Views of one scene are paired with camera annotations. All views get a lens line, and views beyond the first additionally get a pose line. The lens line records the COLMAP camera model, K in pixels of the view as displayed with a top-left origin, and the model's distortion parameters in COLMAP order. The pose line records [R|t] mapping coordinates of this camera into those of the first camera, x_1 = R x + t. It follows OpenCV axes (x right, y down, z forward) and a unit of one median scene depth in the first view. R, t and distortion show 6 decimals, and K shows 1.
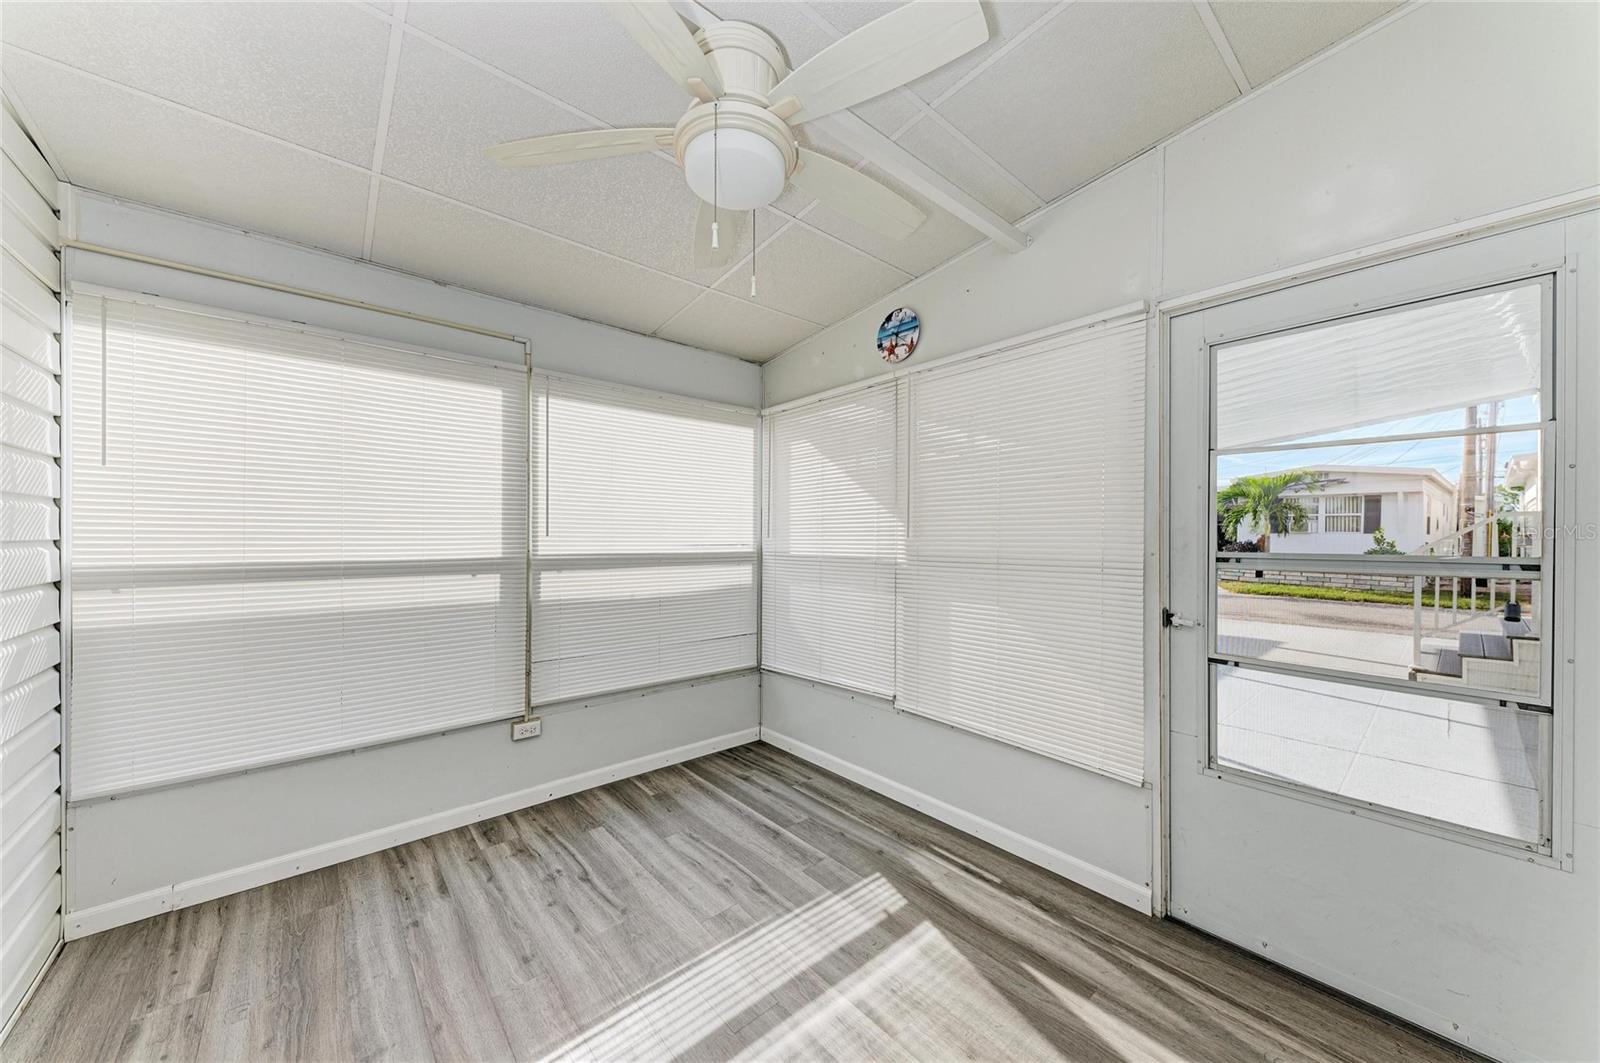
lens RADIAL K [[558.3, 0, 805.7], [0, 558.3, 536.1], [0, 0, 1]] dist [0.004978, -0.002226]
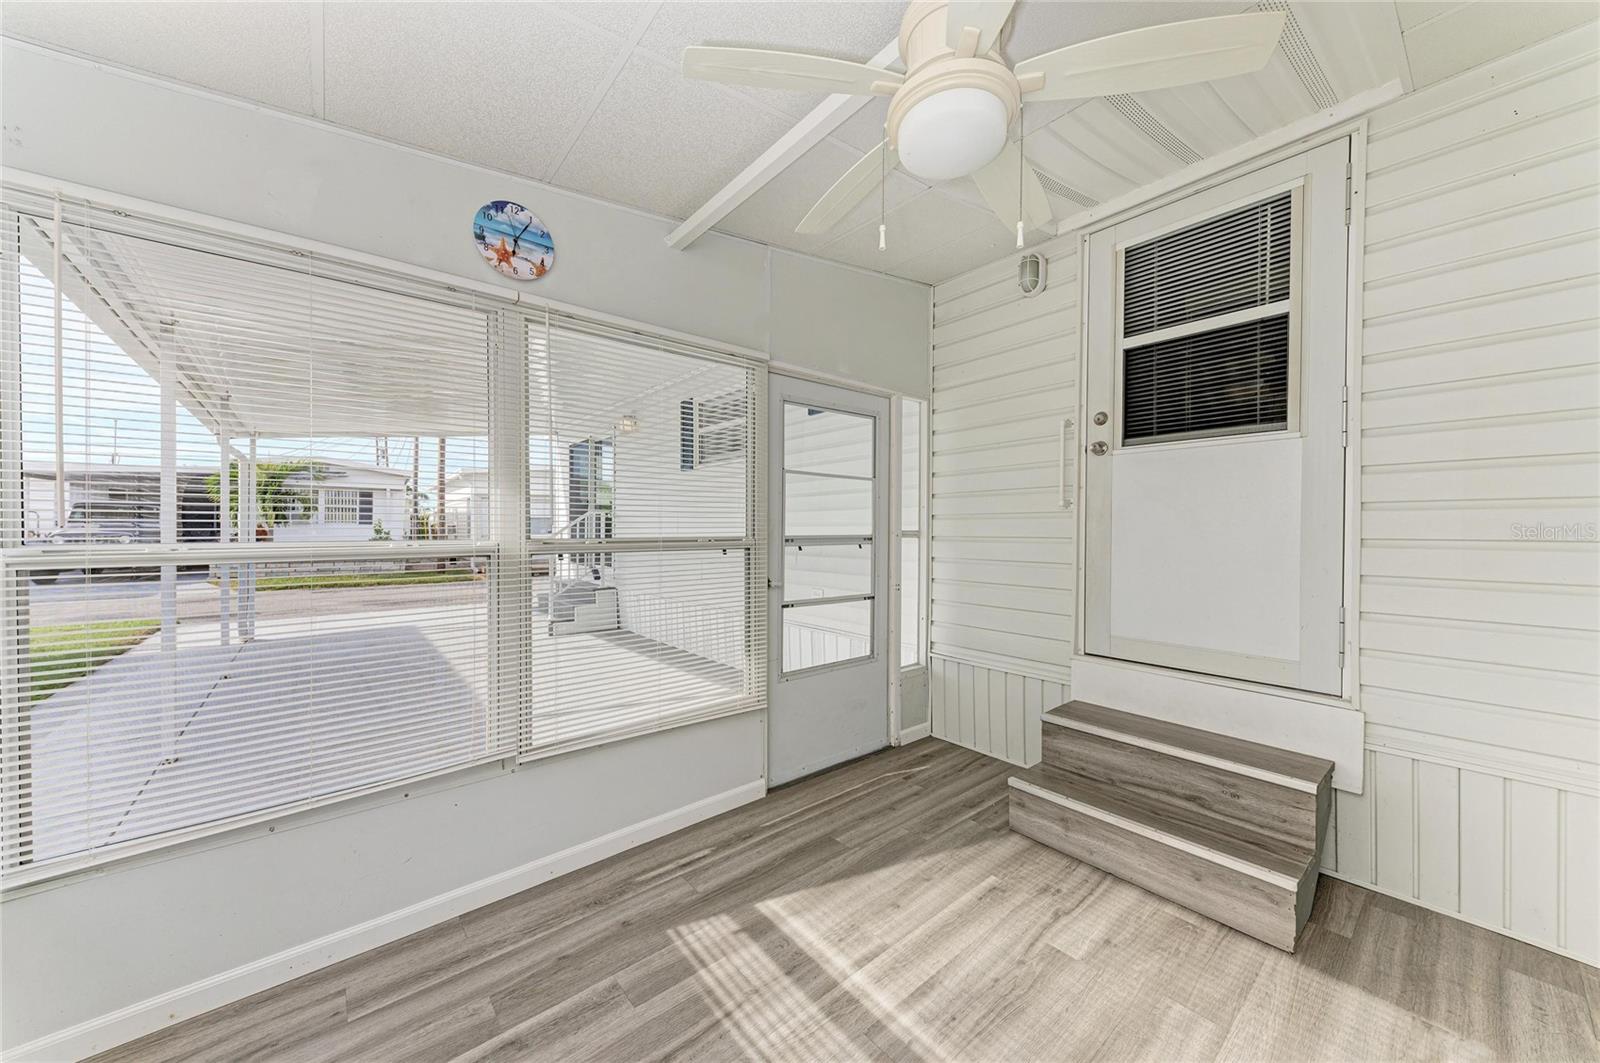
lens RADIAL K [[558.3, 0, 805.7], [0, 558.3, 536.1], [0, 0, 1]] dist [0.004978, -0.002226]
pose [[0.019422, -0.015714, 0.999688, -0.643749], [-0.000730, 0.999876, 0.015731, 0.004914], [-0.999811, -0.001035, 0.019408, 0.730229]]
